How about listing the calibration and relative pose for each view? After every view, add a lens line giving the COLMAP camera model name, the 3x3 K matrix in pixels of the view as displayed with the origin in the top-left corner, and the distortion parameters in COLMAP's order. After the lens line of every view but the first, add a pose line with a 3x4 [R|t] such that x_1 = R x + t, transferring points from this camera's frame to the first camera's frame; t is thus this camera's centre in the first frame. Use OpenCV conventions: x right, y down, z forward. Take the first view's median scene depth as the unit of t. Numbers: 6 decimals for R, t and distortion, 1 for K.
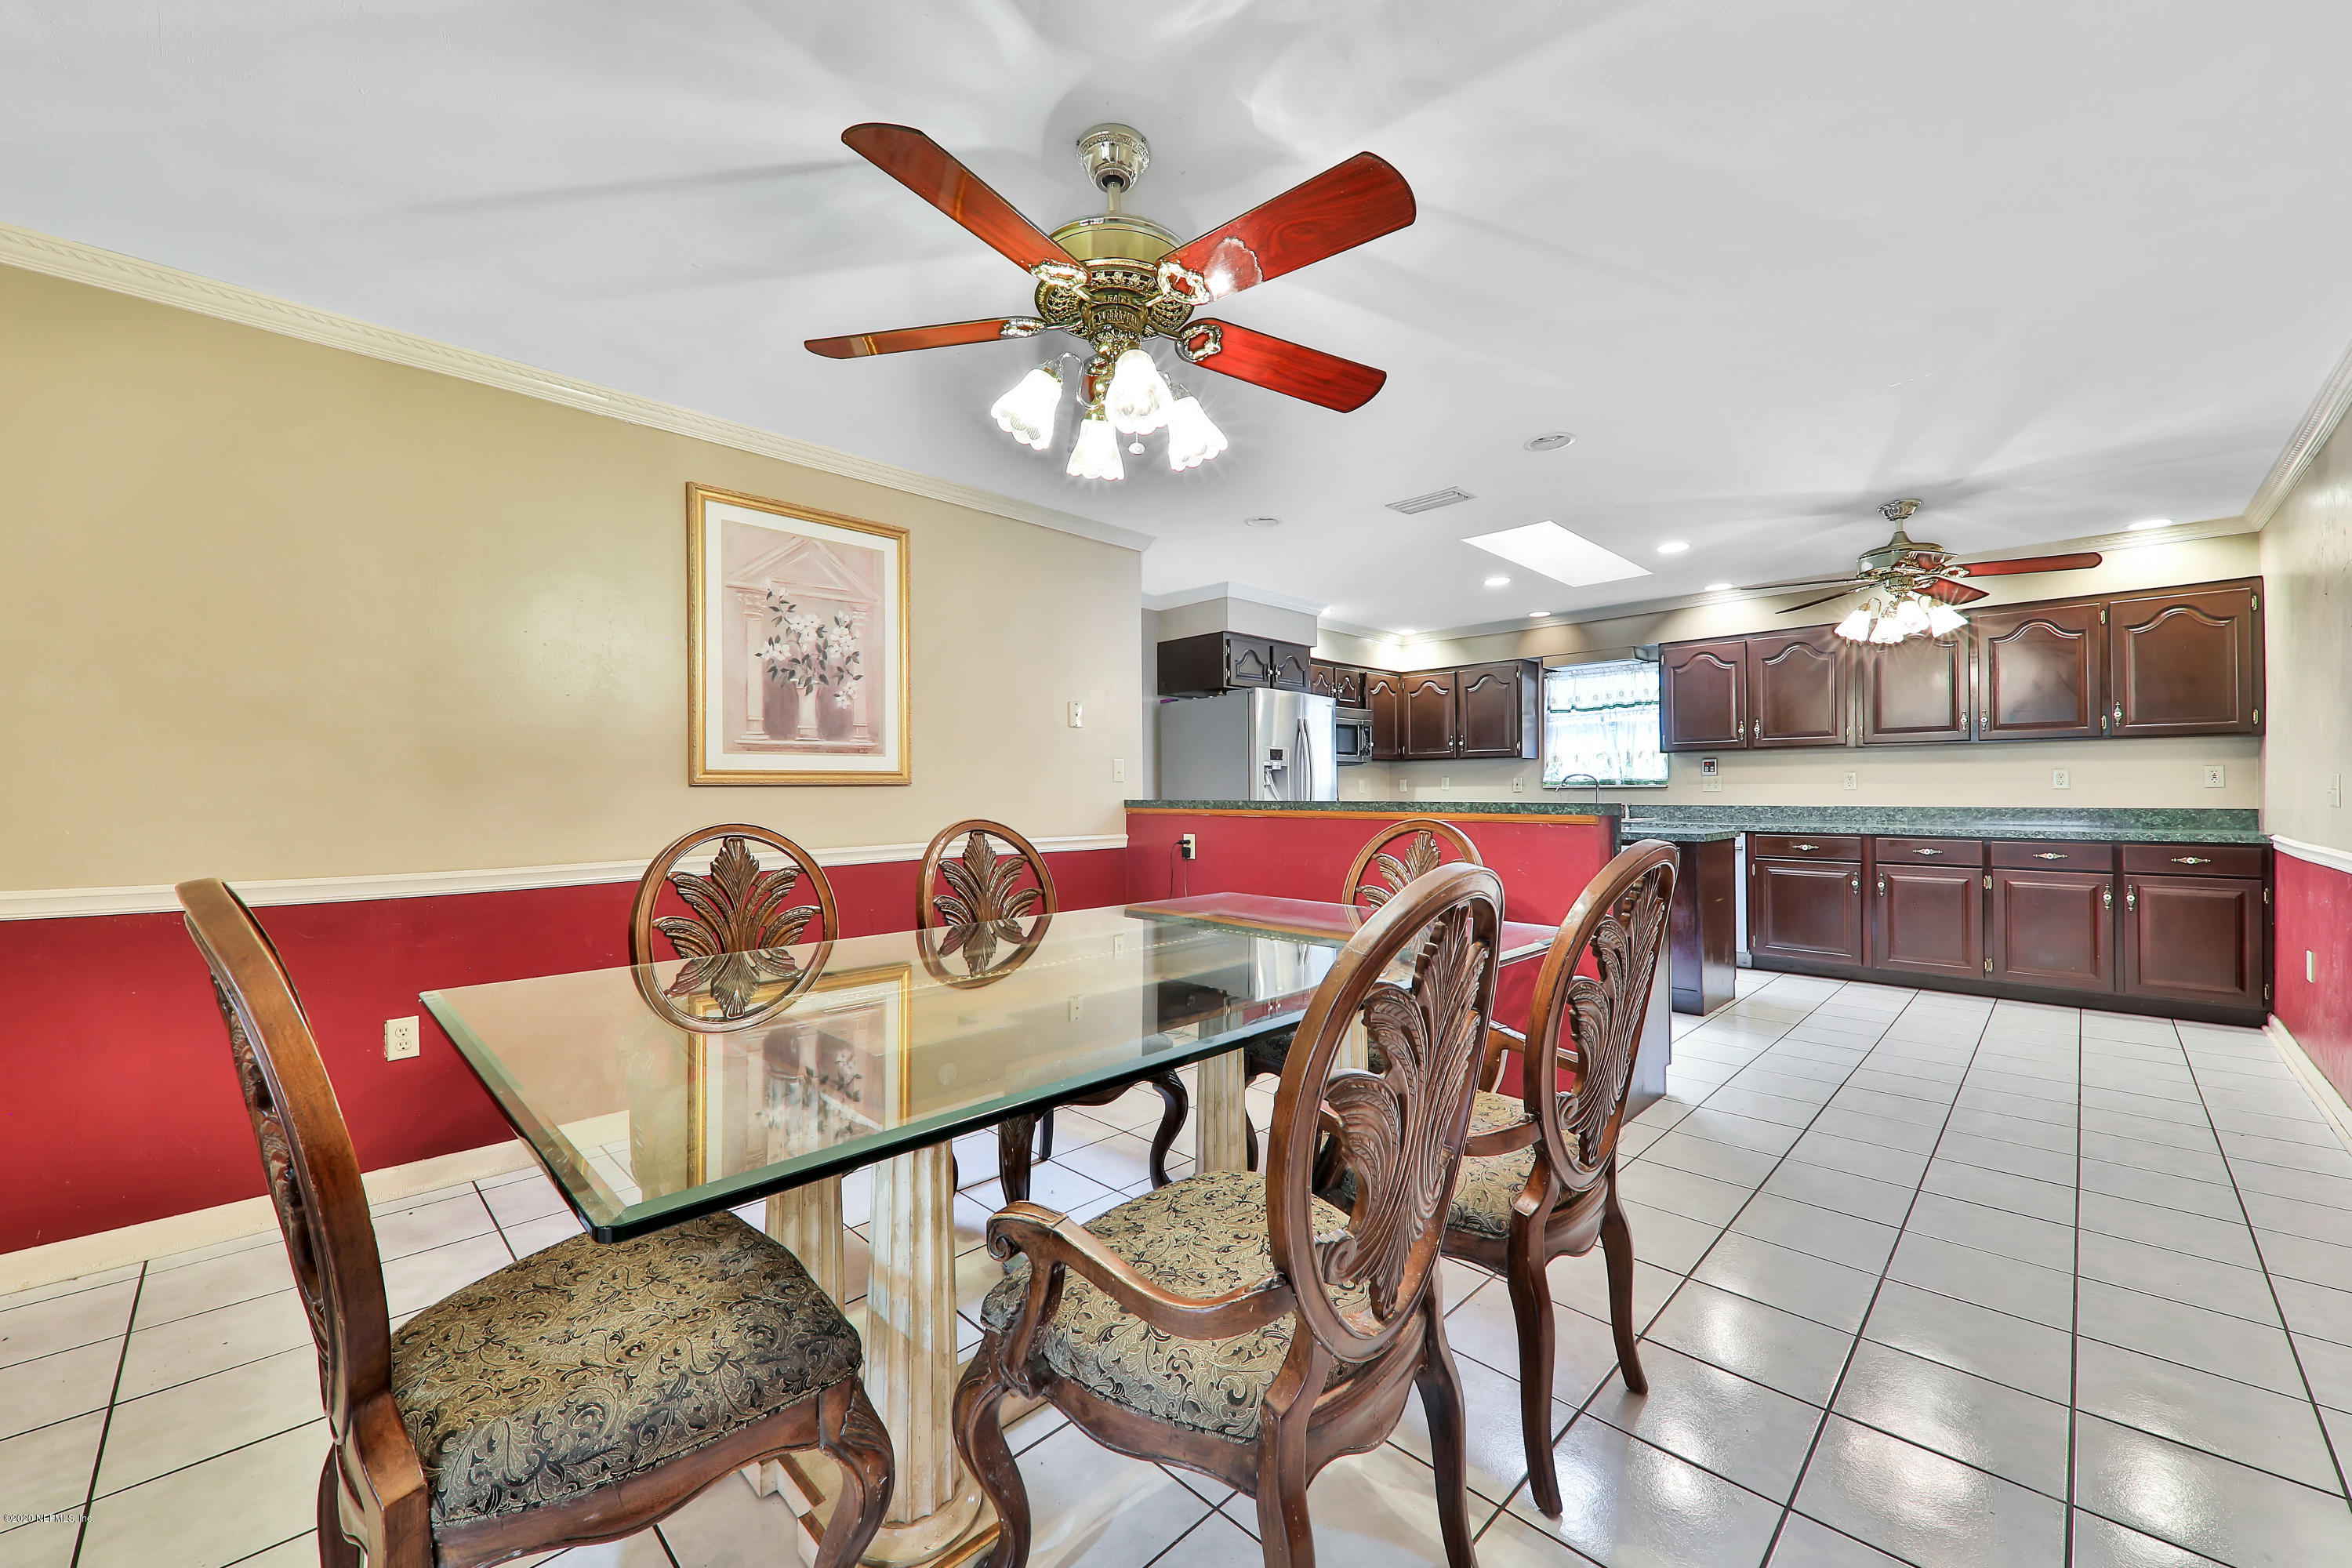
lens RADIAL K [[905.8, 0, 1169.4], [0, 905.8, 781.2], [0, 0, 1]] dist [-0.001154, -0.000591]
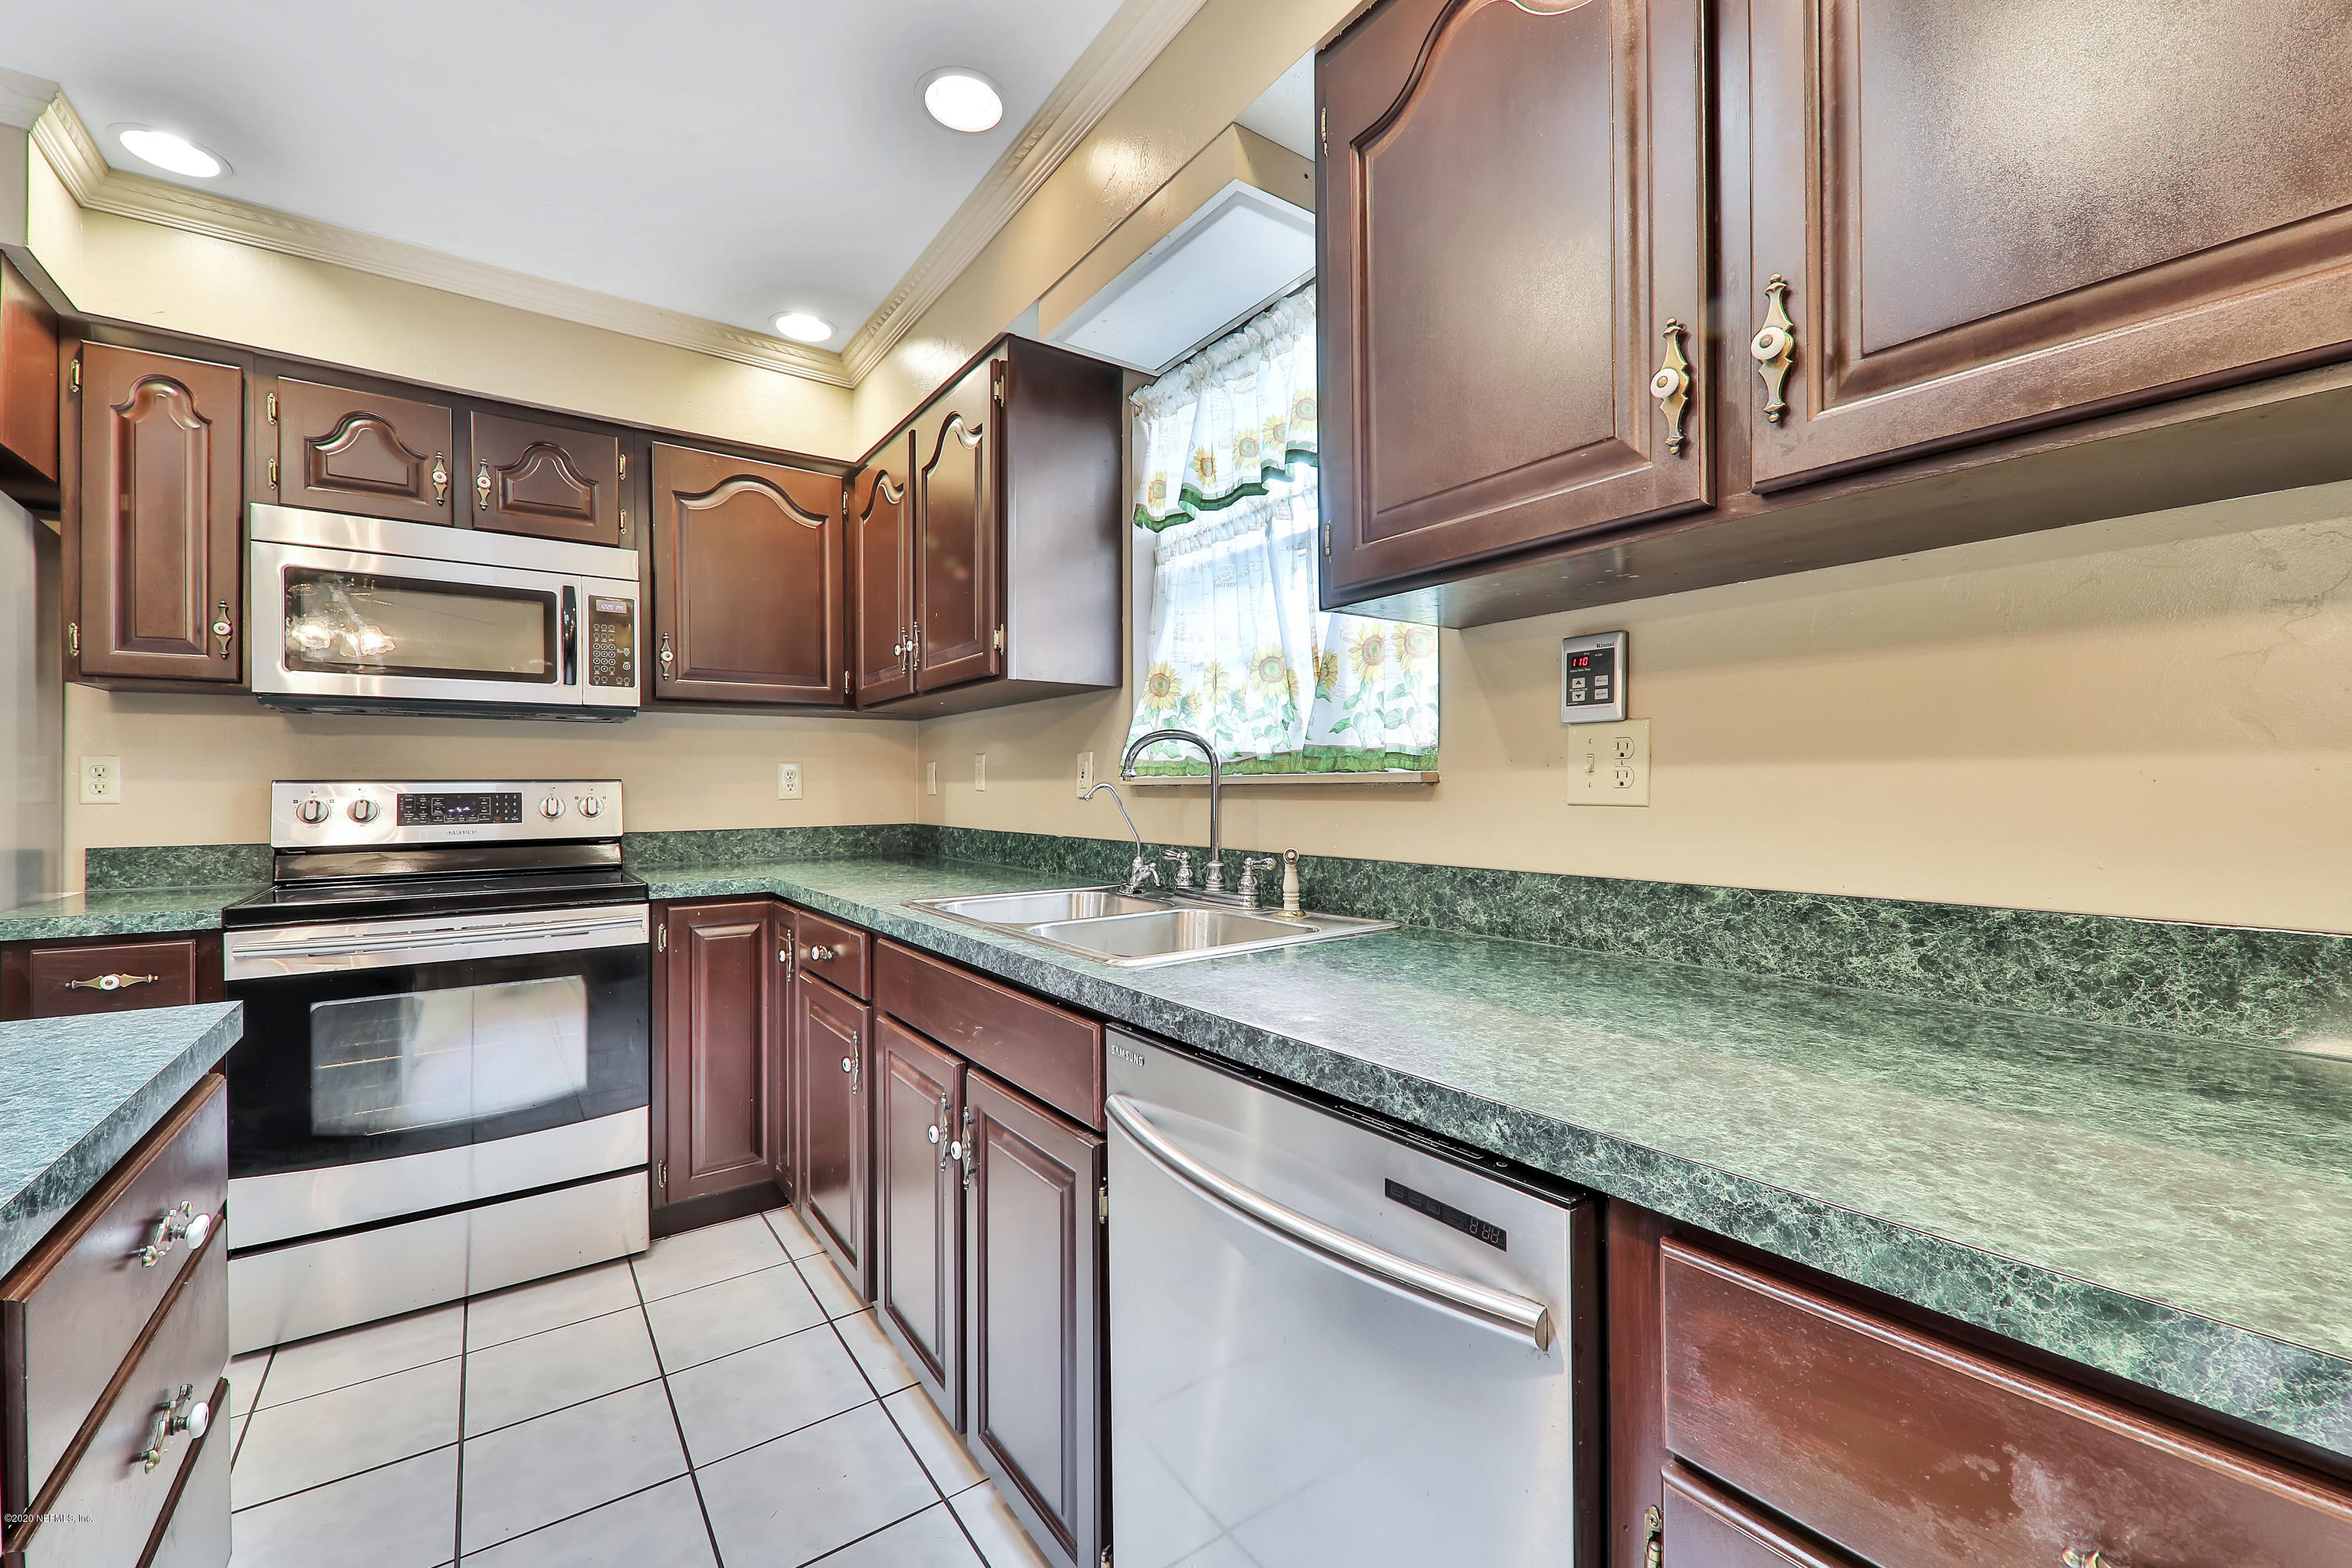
lens RADIAL K [[949.4, 0, 1183.8], [0, 949.4, 783.8], [0, 0, 1]] dist [0.003806, -0.000068]
pose [[0.989648, -0.002404, -0.143498, 0.593199], [0.003663, 0.999957, 0.008511, 0.005674], [0.143472, -0.008948, 0.989614, 0.863672]]
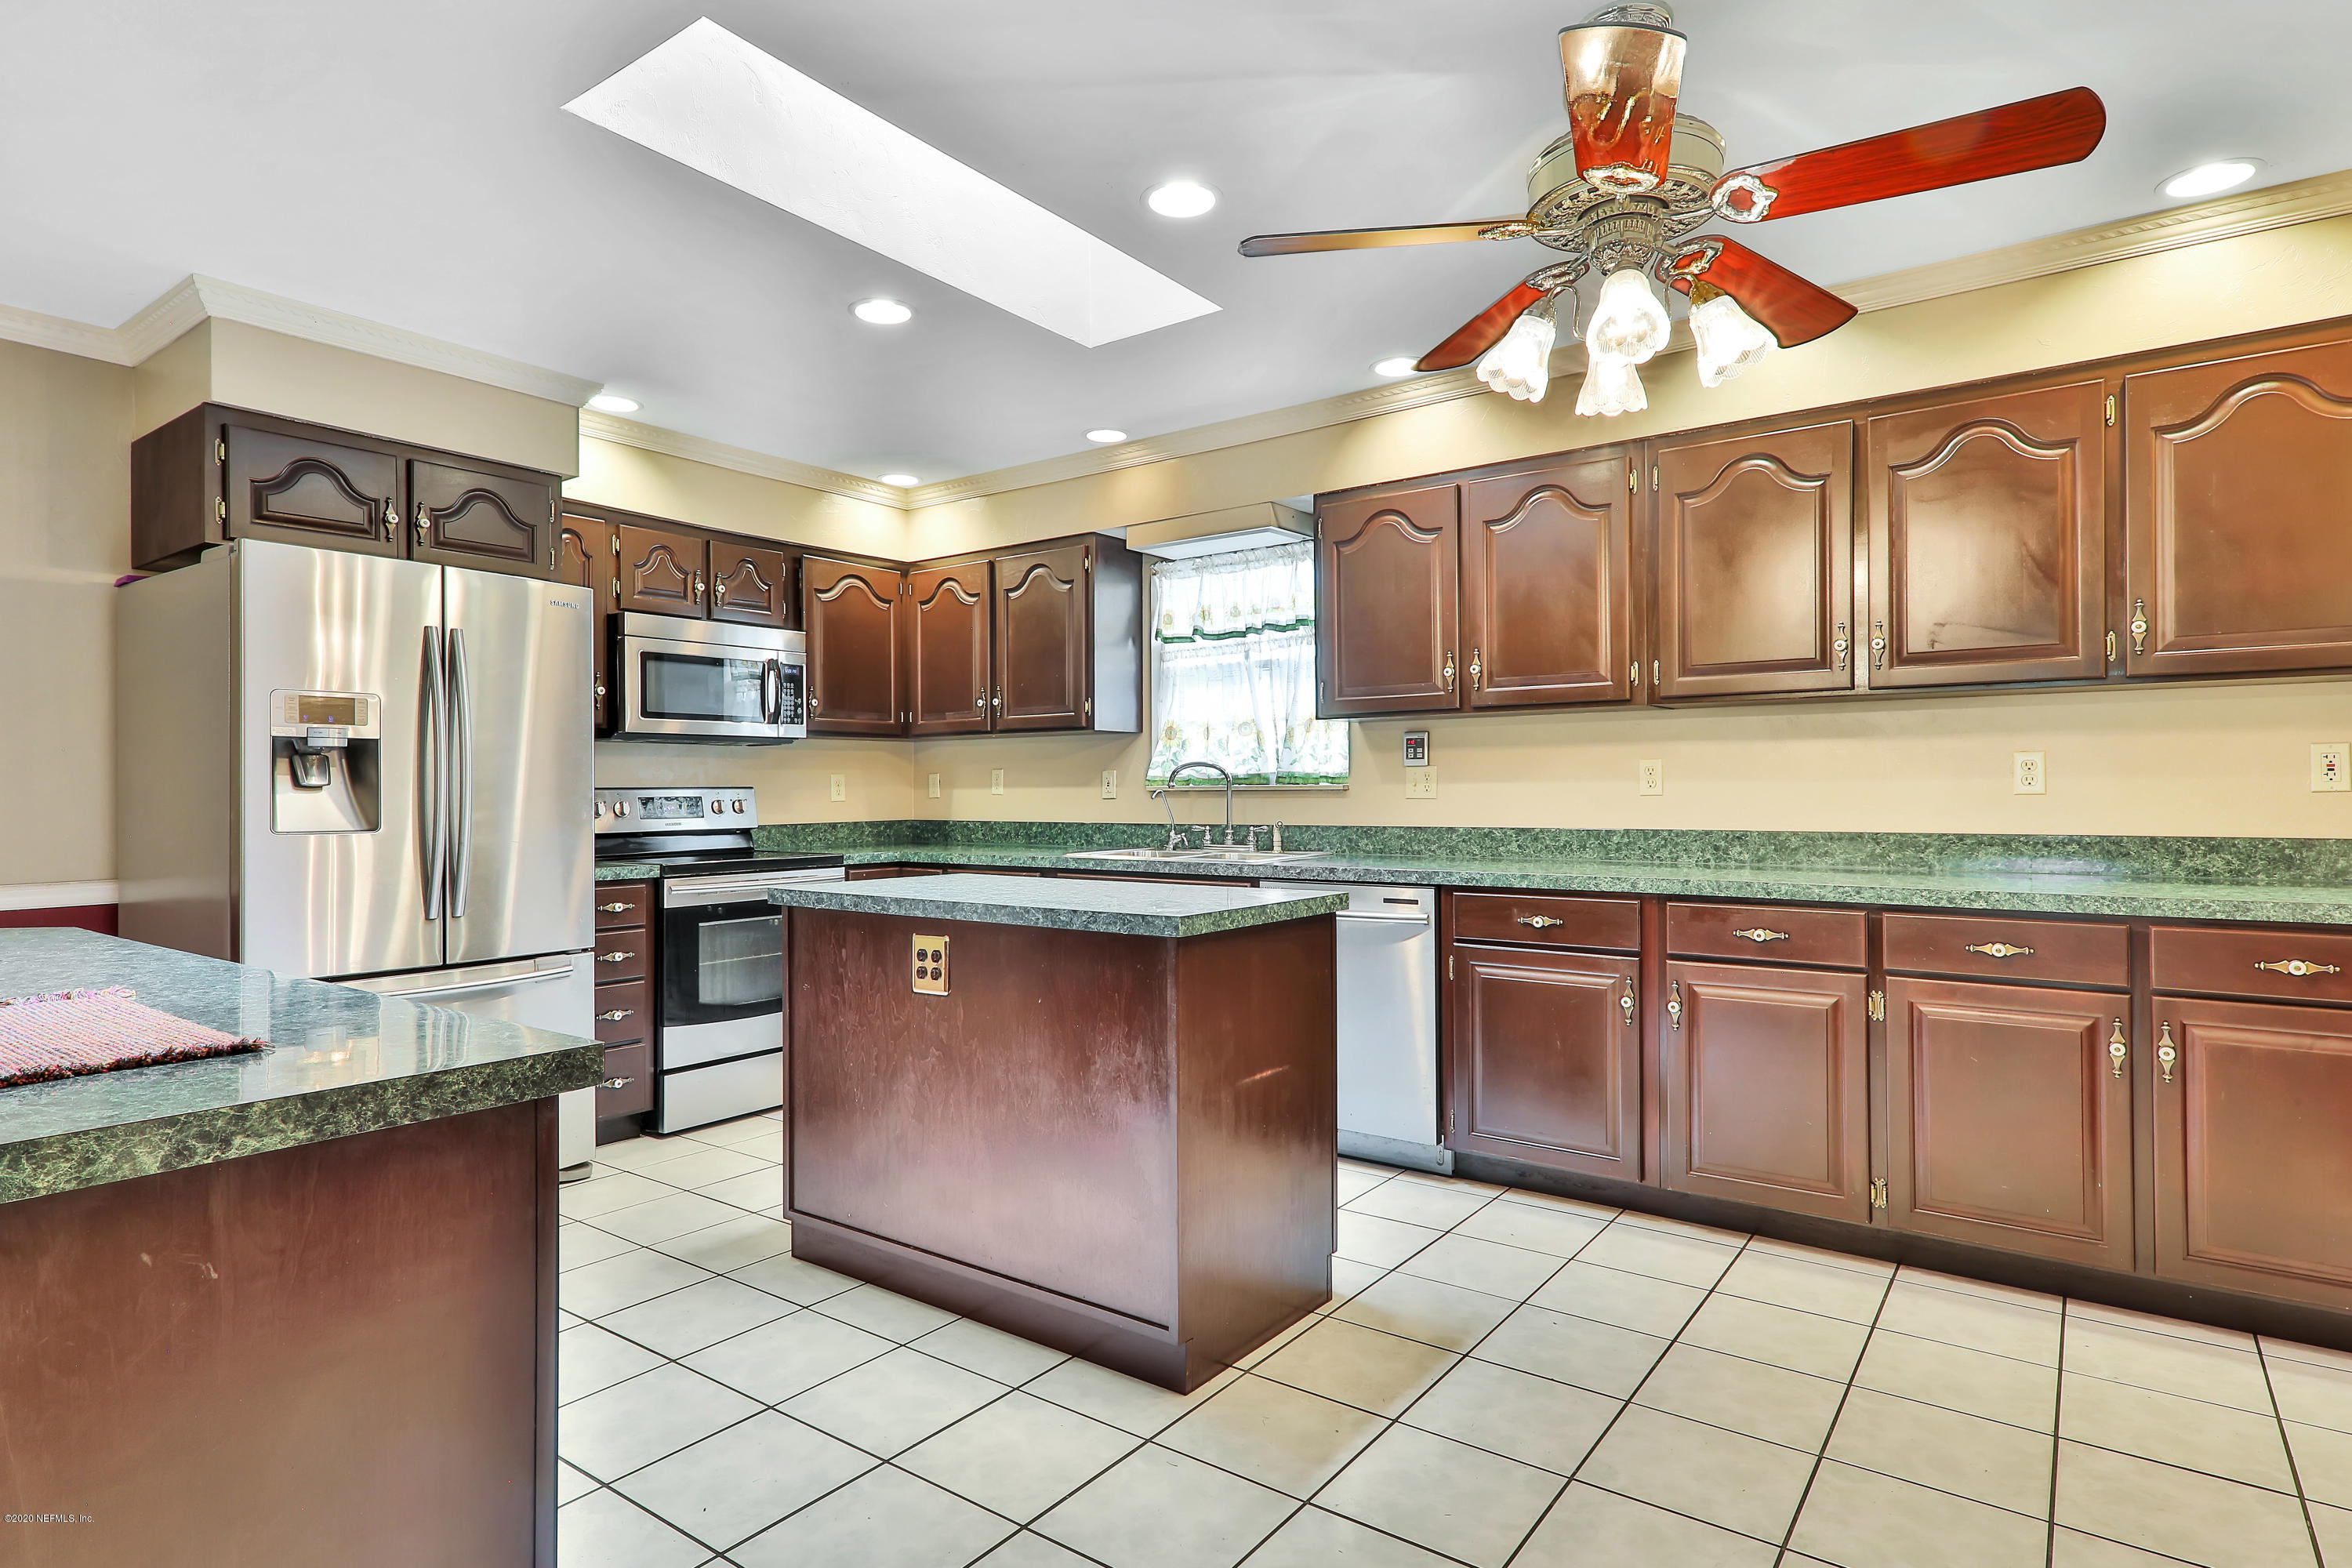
lens RADIAL K [[1257.3, 0, 1180.8], [0, 1257.3, 784.2], [0, 0, 1]] dist [0.021078, 0.004809]
pose [[0.985944, -0.002154, 0.167063, 0.389295], [0.001172, 0.999981, 0.005973, -0.000455], [-0.167073, -0.005693, 0.985928, 0.373615]]
